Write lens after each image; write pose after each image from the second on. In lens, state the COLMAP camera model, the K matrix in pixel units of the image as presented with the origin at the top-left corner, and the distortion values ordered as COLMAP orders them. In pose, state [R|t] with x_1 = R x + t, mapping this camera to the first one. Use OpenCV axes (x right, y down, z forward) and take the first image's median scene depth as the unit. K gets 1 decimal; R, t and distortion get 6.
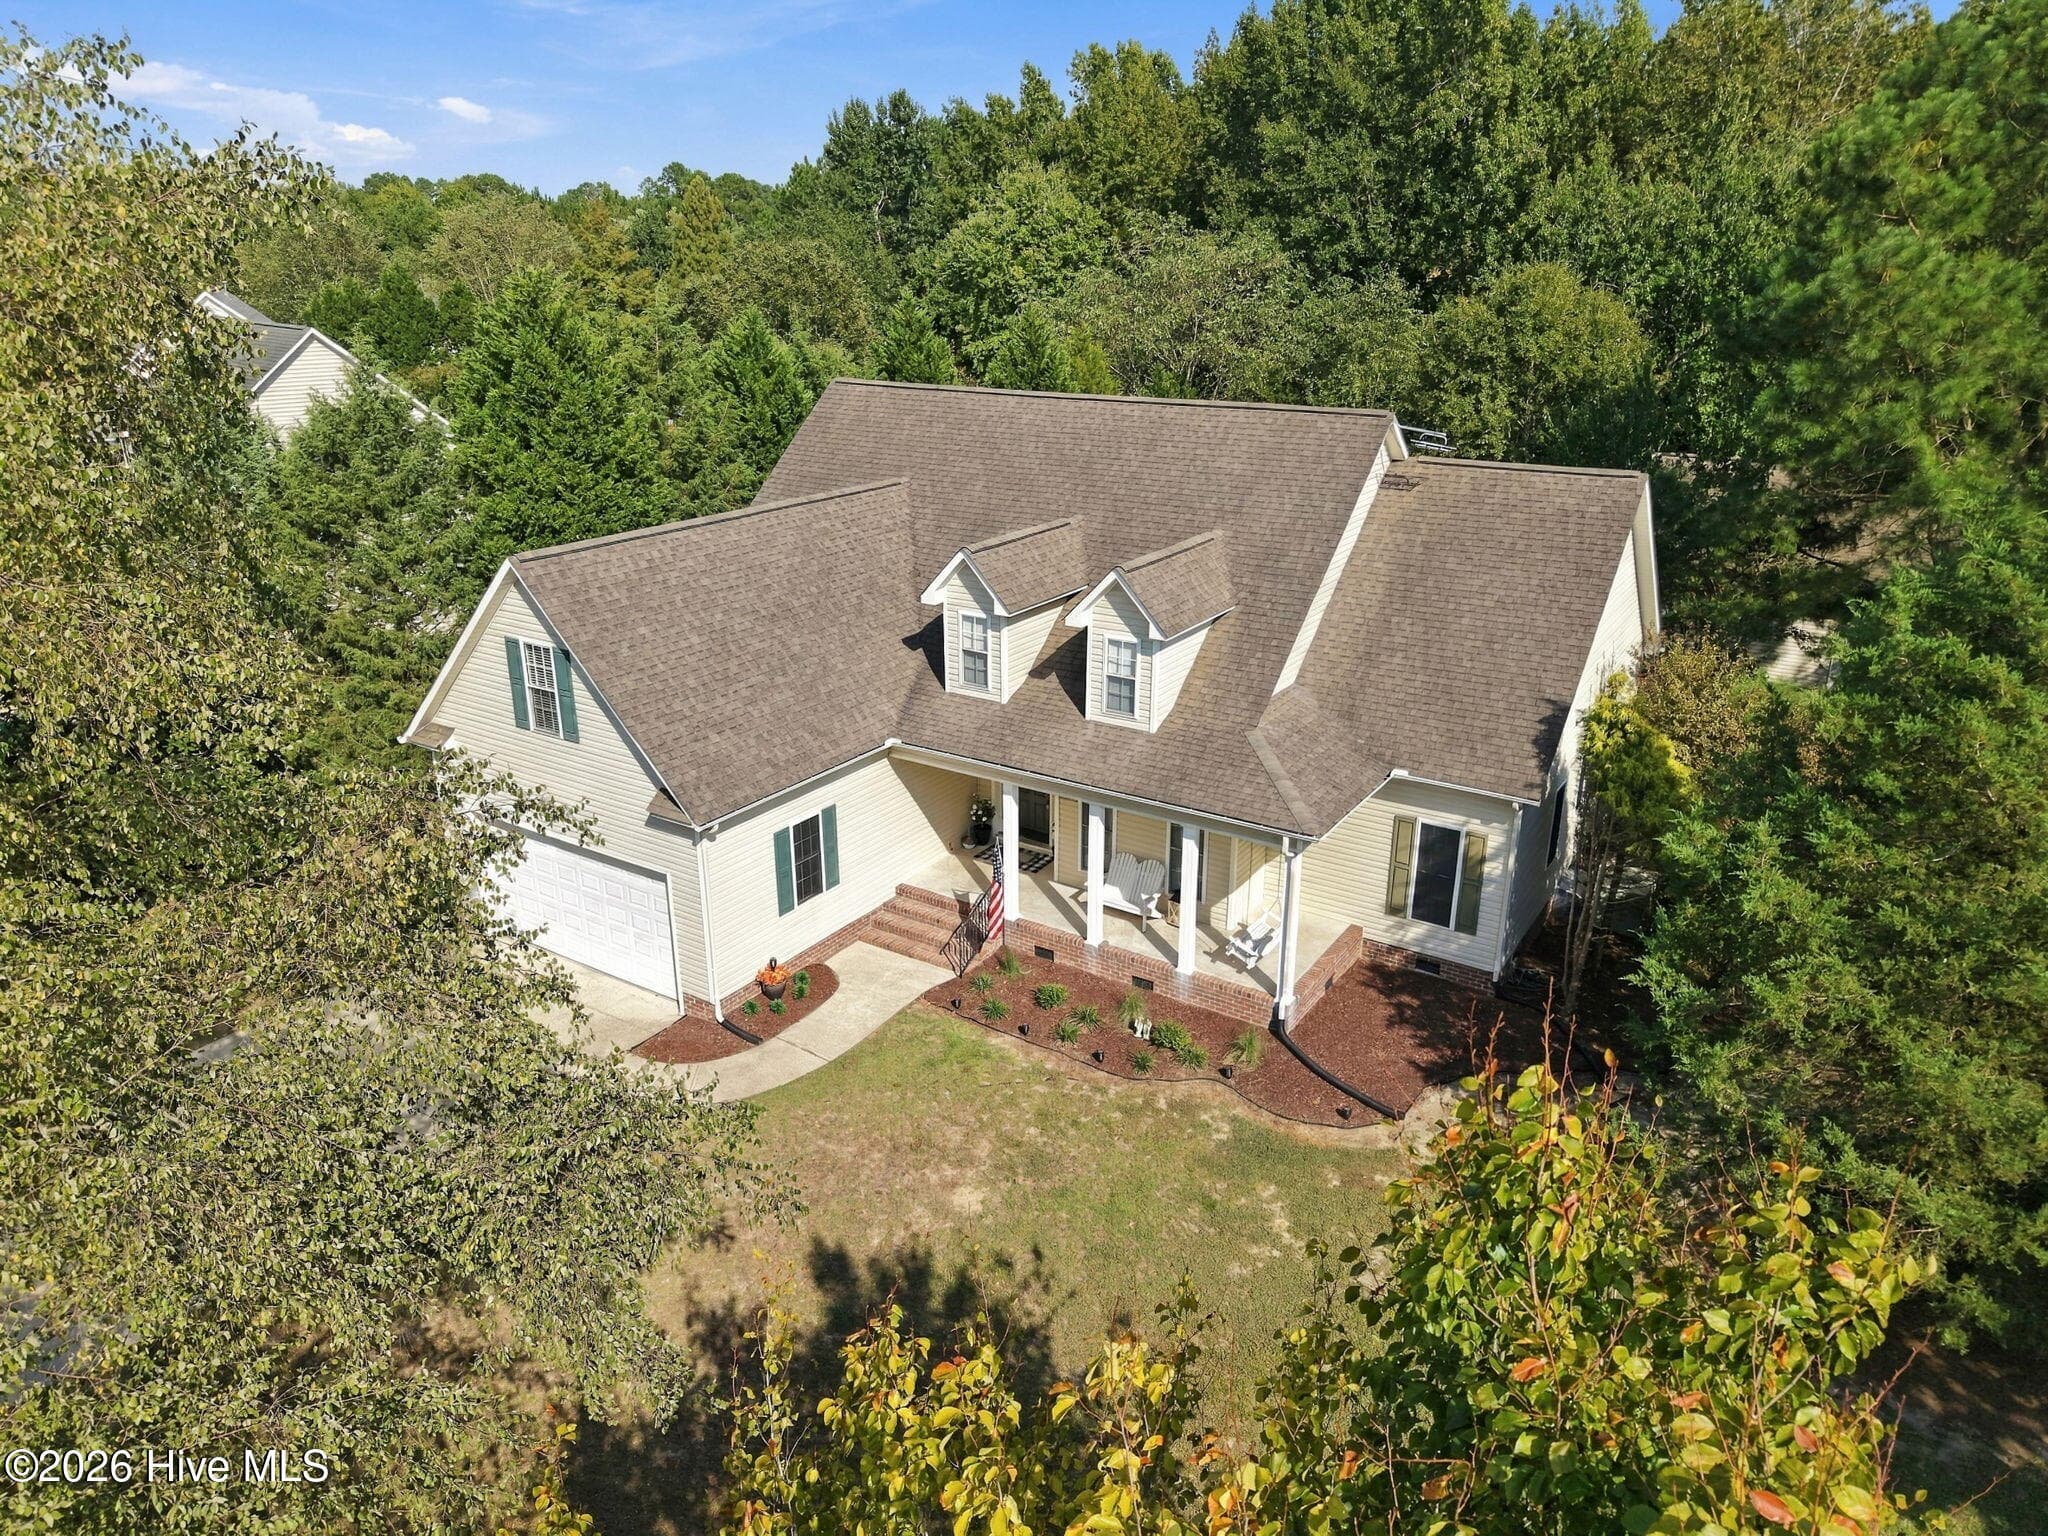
lens RADIAL K [[1355.1, 0, 1011.2], [0, 1355.1, 784.1], [0, 0, 1]] dist [0.016713, -0.025211]
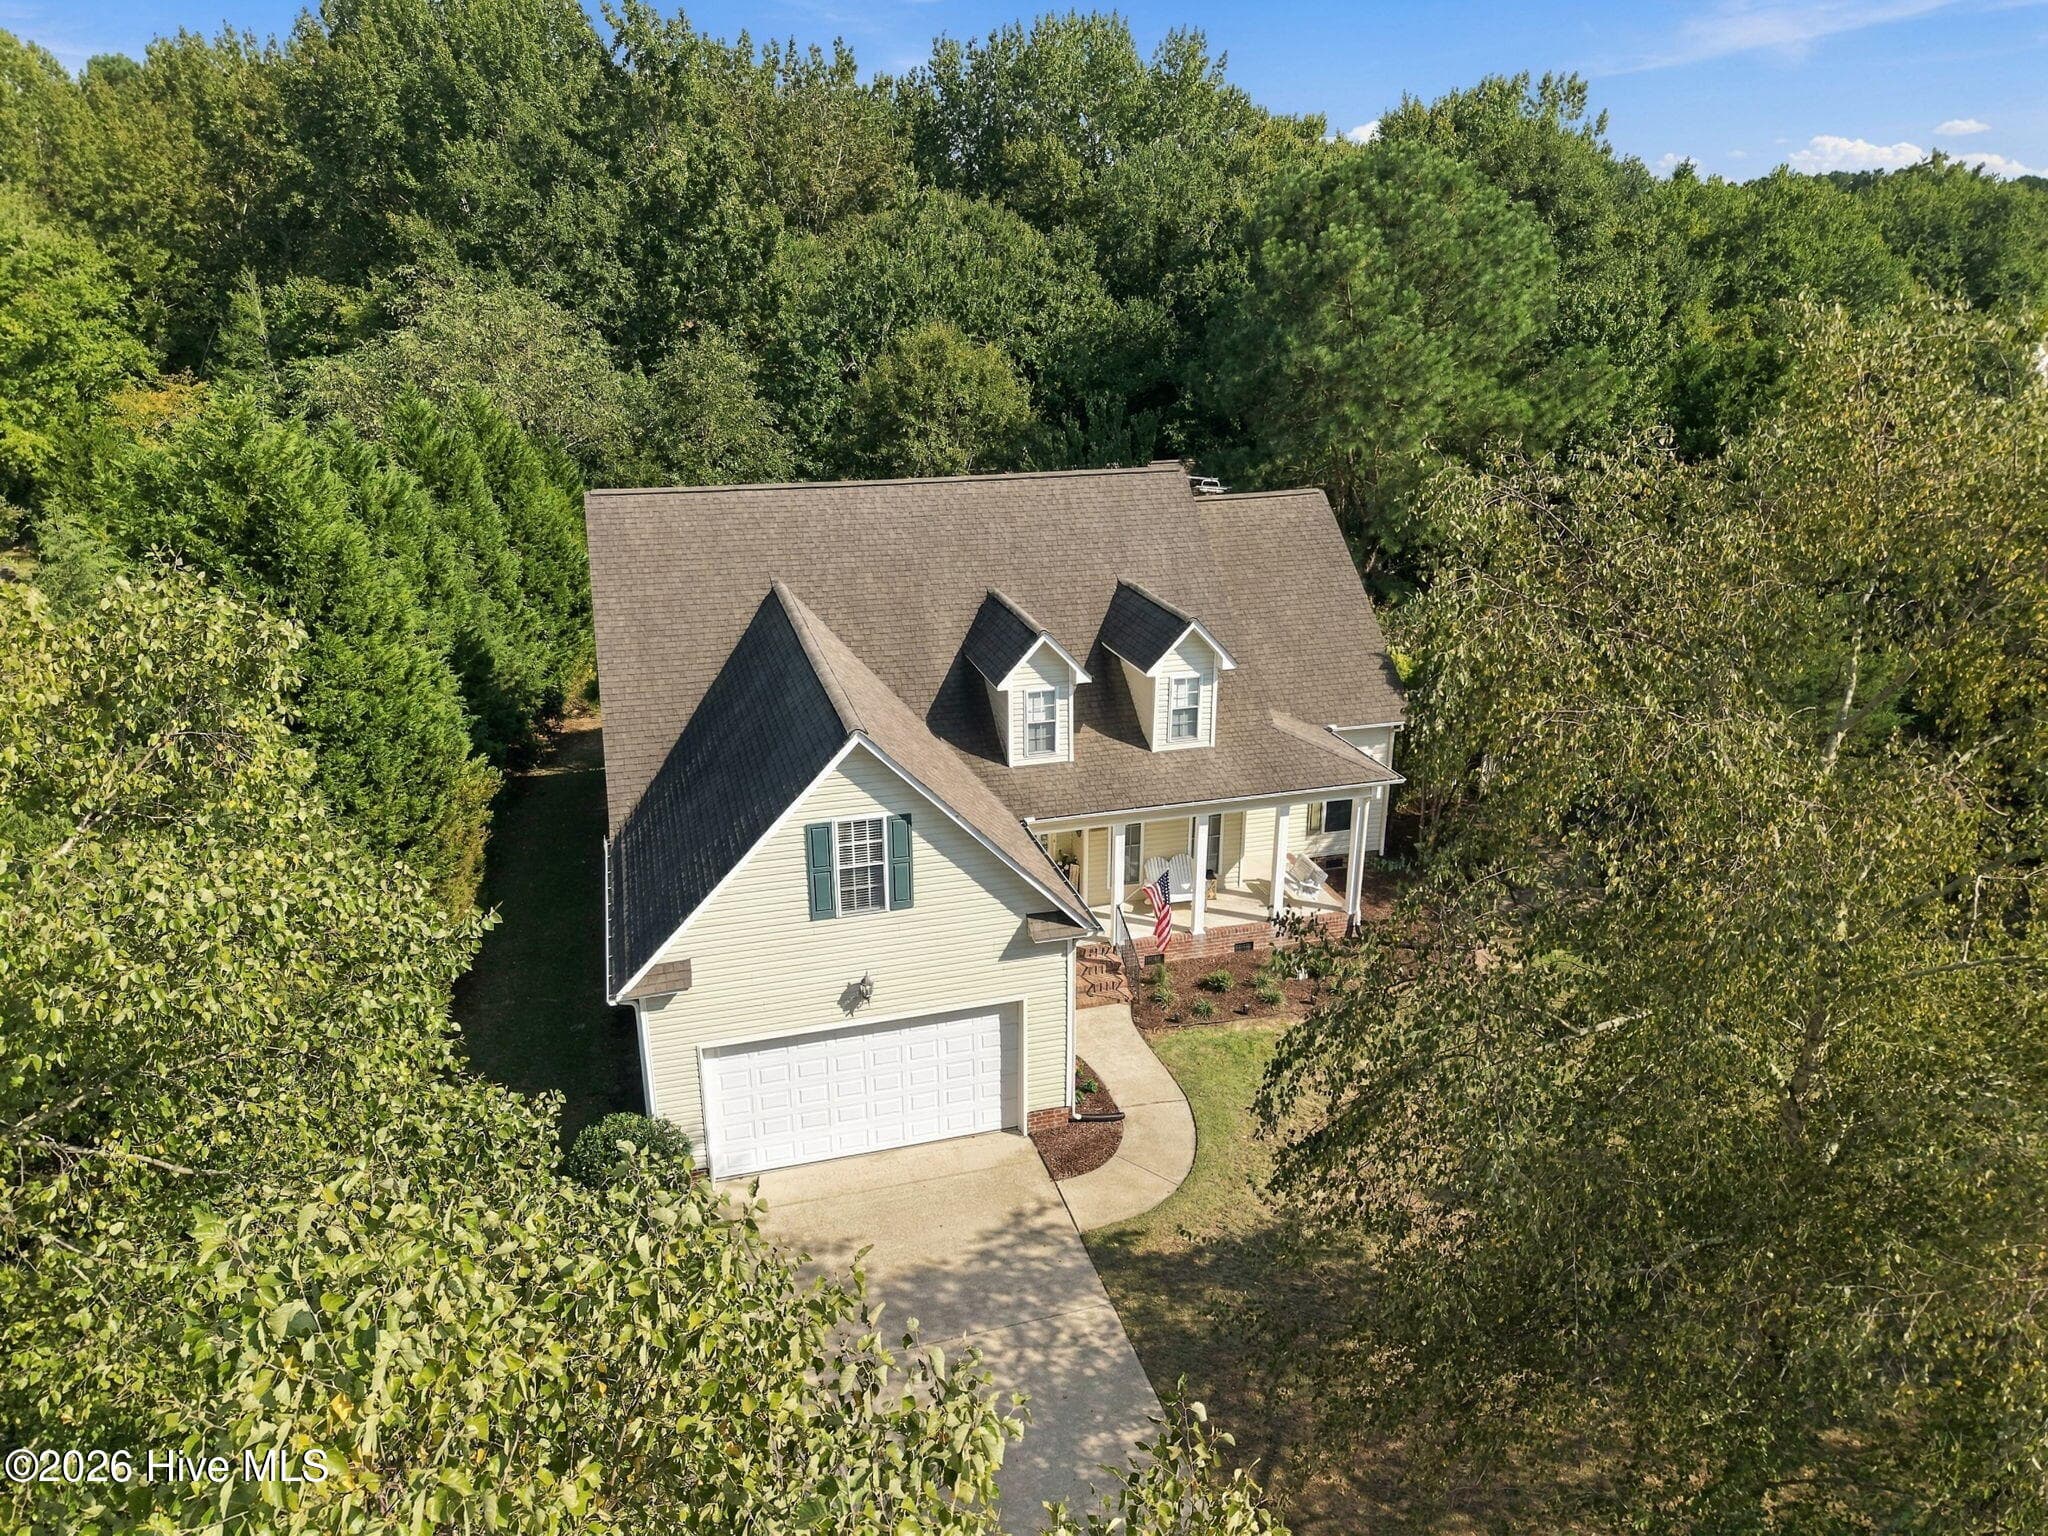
lens RADIAL K [[1355.1, 0, 1022.6], [0, 1355.1, 760.5], [0, 0, 1]] dist [0.016713, -0.025211]
pose [[0.661834, -0.259929, 0.703145, -0.879987], [0.269733, 0.957713, 0.100148, -0.196456], [-0.699443, 0.123380, 0.703958, 0.264028]]
